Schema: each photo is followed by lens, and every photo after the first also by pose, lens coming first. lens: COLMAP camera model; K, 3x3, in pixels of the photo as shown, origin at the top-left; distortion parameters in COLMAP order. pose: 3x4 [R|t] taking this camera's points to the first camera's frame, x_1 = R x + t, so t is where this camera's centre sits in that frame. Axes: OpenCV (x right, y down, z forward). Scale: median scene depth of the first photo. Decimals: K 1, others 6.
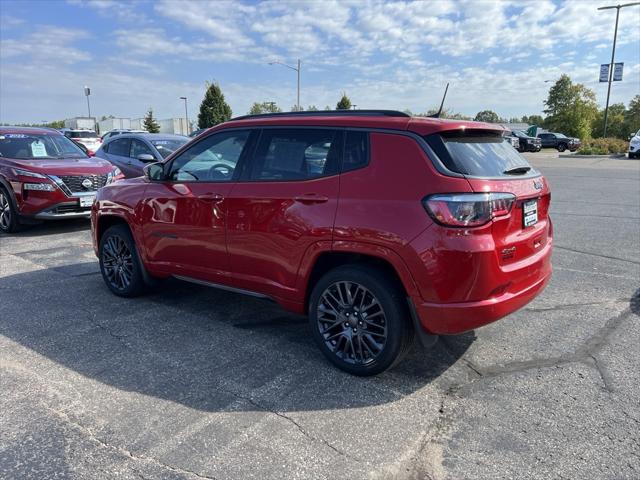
lens RADIAL K [[482.9, 0, 318.6], [0, 482.9, 238.7], [0, 0, 1]] dist [0.049014, -0.055564]
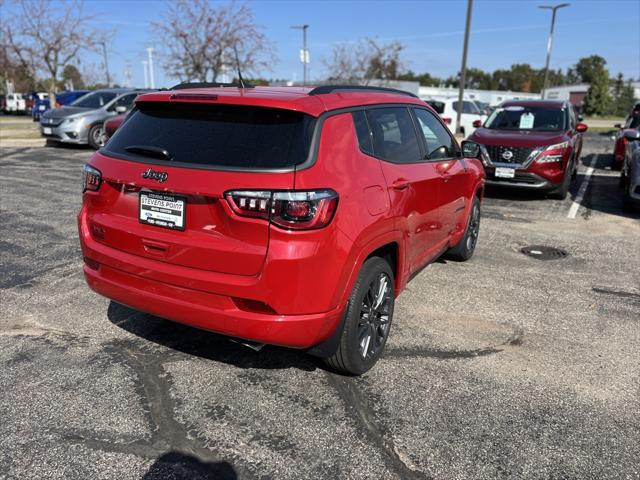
lens RADIAL K [[482.9, 0, 321.3], [0, 482.9, 226.9], [0, 0, 1]] dist [0.049014, -0.055564]
pose [[0.164179, 0.240736, -0.956604, 1.307548], [-0.208497, 0.956322, 0.204881, -0.257697], [0.964144, 0.165812, 0.207201, 1.141314]]
